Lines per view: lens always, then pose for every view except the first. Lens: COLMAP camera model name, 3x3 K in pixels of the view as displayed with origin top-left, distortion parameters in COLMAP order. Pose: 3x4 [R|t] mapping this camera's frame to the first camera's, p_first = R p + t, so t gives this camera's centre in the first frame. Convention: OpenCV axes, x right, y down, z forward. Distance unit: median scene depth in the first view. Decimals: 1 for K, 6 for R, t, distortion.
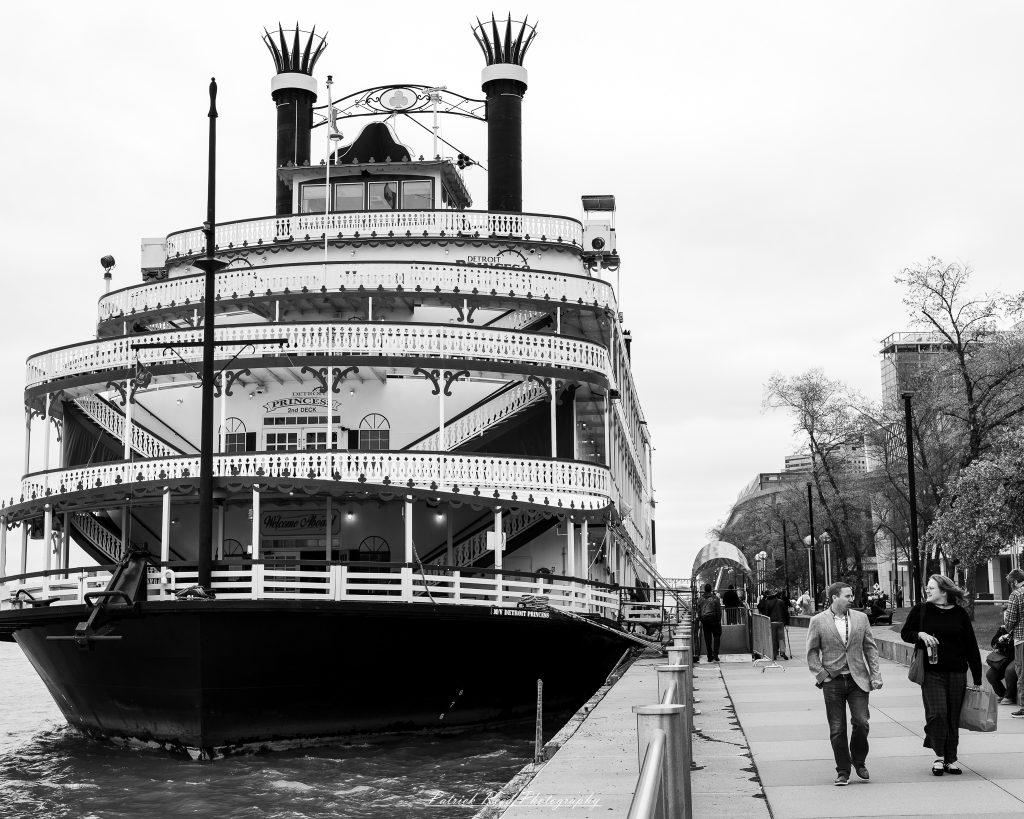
lens RADIAL K [[1402.9, 0, 554.7], [0, 1402.9, 407.3], [0, 0, 1]] dist [0.013474, -0.017298]
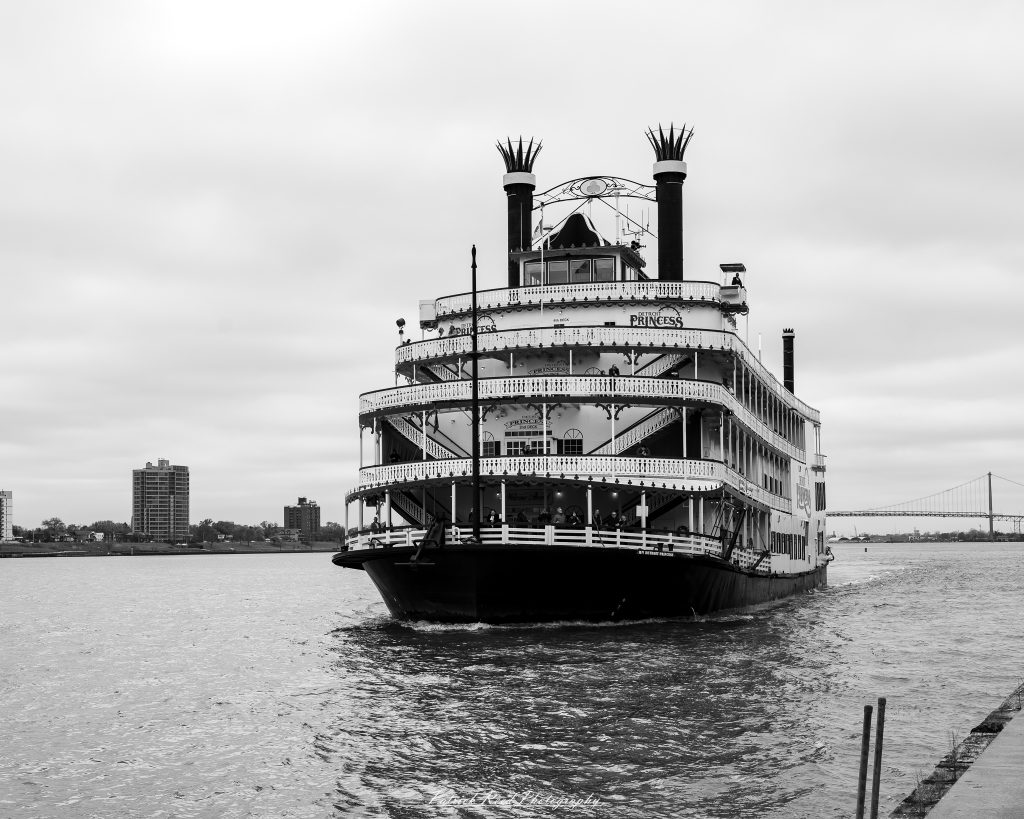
lens RADIAL K [[1537.7, 0, 484.5], [0, 1537.7, 446.1], [0, 0, 1]] dist [0.009831, 0.023108]
pose [[0.978107, -0.005706, -0.208025, 0.138924], [0.020131, 0.997530, 0.067290, -0.097740], [0.207127, -0.070005, 0.975806, -0.739464]]
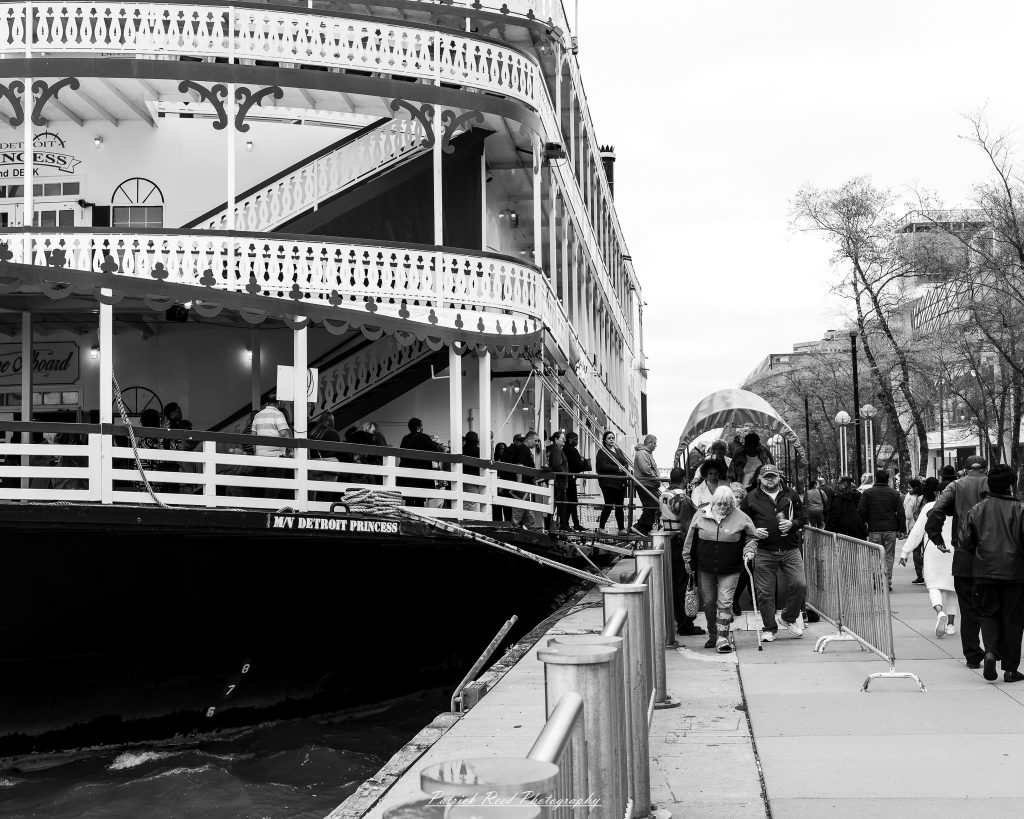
lens RADIAL K [[1412.7, 0, 512.0], [0, 1412.7, 409.5], [0, 0, 1]] dist [-0.027000, 0.015762]
pose [[0.999449, -0.001120, -0.033165, 0.047506], [0.003759, 0.996819, 0.079613, 0.055889], [0.032971, -0.079694, 0.996274, 0.426983]]
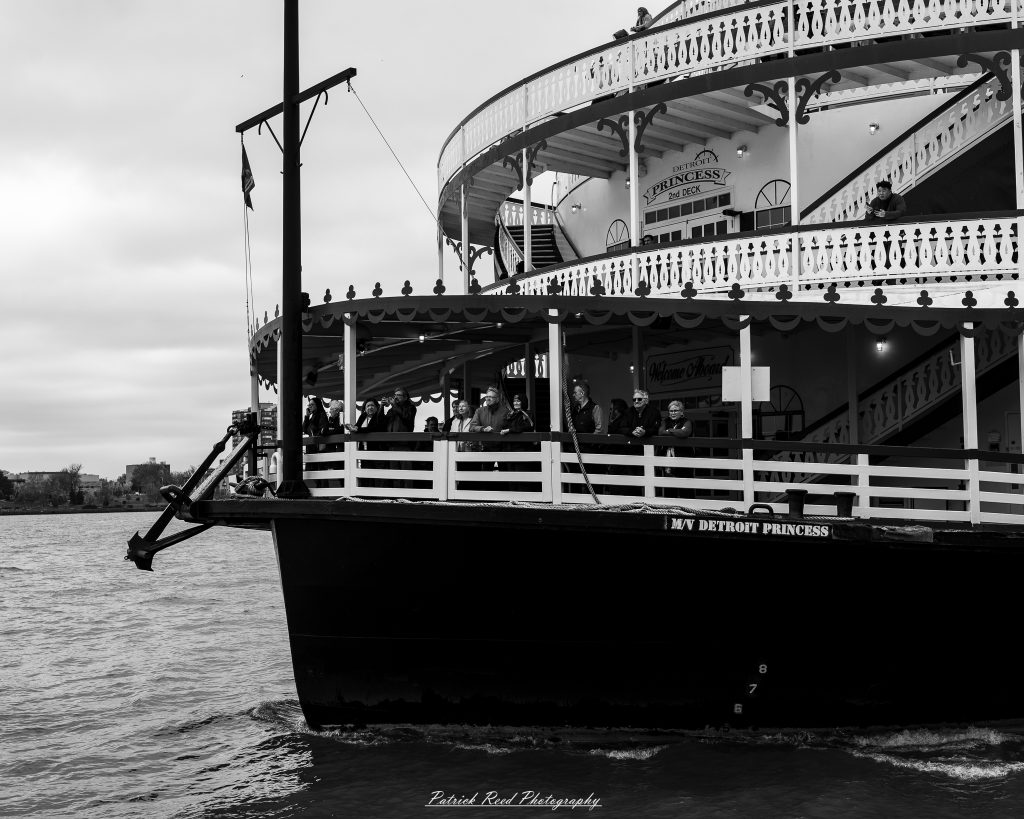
lens RADIAL K [[1455.6, 0, 512.0], [0, 1455.6, 409.5], [0, 0, 1]] dist [-0.007800, 0.020322]
pose [[0.663017, -0.039425, -0.747565, 0.259792], [0.108262, 0.993164, 0.043640, 0.063425], [0.740735, -0.109867, 0.662753, 0.514914]]
